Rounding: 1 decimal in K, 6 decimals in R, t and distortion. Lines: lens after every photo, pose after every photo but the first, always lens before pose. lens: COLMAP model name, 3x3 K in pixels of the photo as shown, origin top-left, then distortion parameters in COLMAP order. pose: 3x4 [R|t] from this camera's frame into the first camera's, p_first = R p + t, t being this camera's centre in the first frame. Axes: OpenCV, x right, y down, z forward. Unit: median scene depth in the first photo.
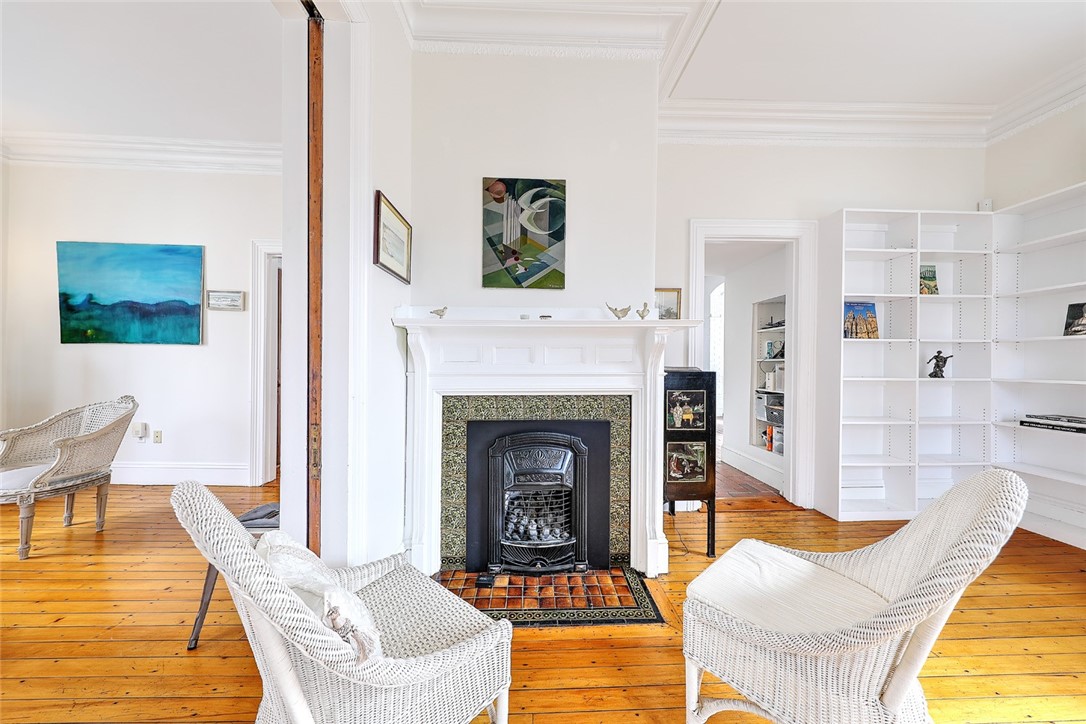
lens RADIAL K [[340.2, 0, 541.9], [0, 340.2, 362.3], [0, 0, 1]] dist [0.001908, -0.000009]
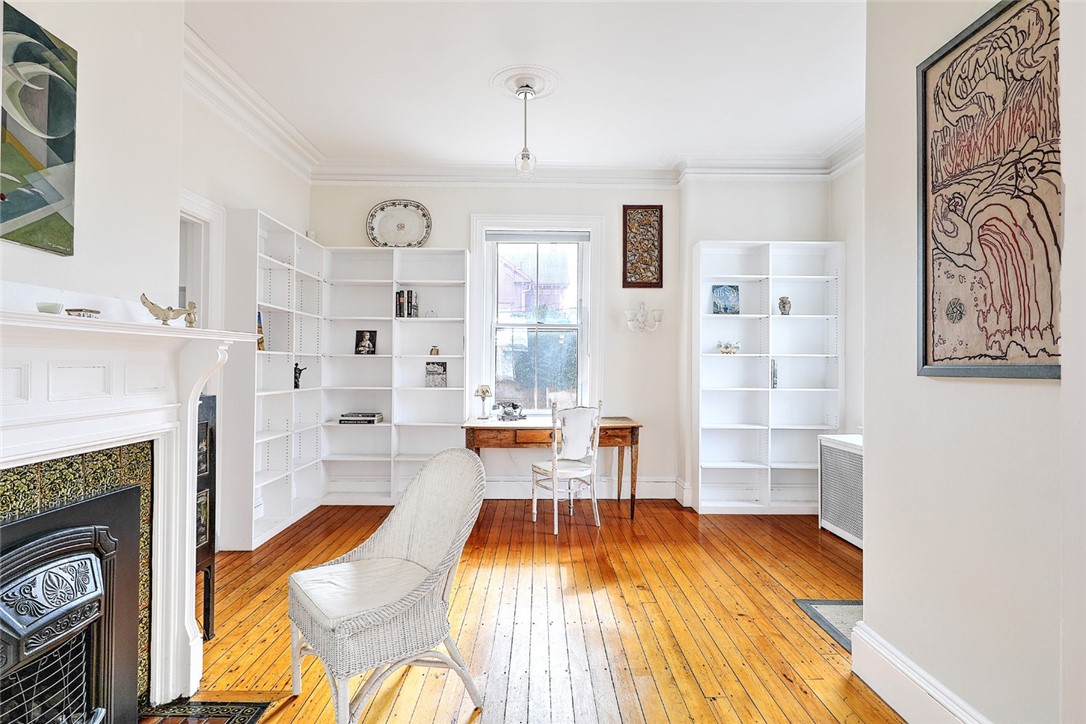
lens RADIAL K [[557.2, 0, 542.7], [0, 557.2, 361.0], [0, 0, 1]] dist [-0.003055, -0.000867]
pose [[0.025552, 0.003755, 0.999666, -0.769785], [-0.007036, 0.999969, -0.003576, -0.053199], [-0.999649, -0.006942, 0.025578, 0.244493]]
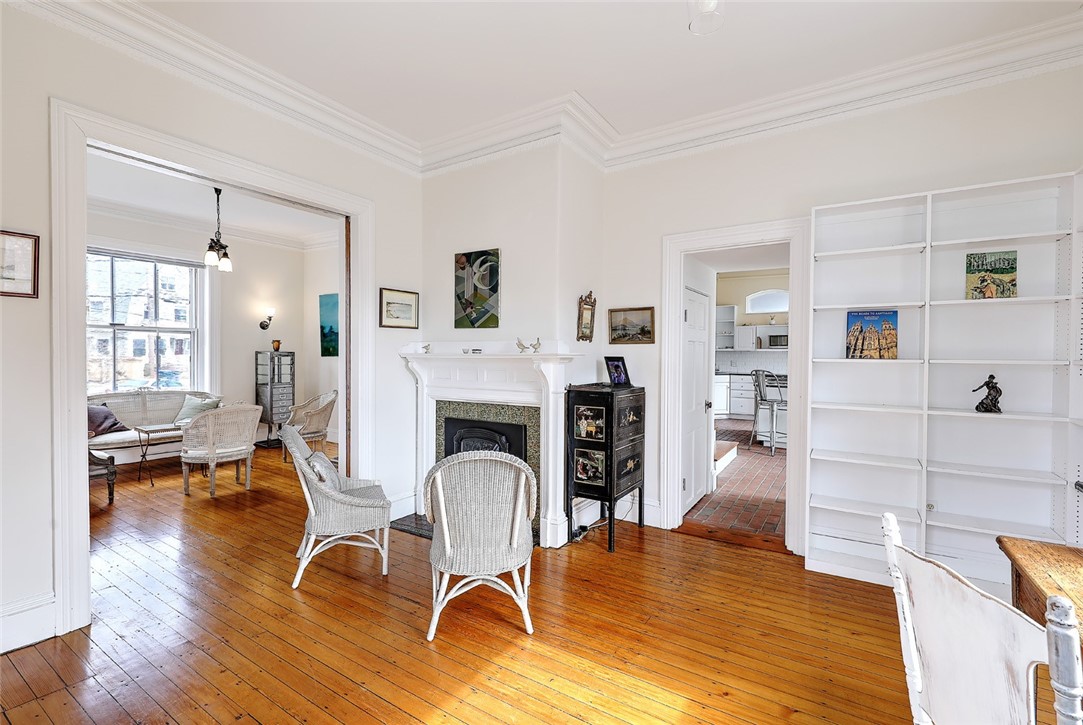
lens RADIAL K [[462.4, 0, 543.2], [0, 462.4, 356.1], [0, 0, 1]] dist [0.001100, -0.000040]
pose [[0.829847, 0.001334, -0.557990, 1.253260], [0.001137, 0.999991, 0.004083, -0.105915], [0.557990, -0.004022, 0.829838, -0.450595]]
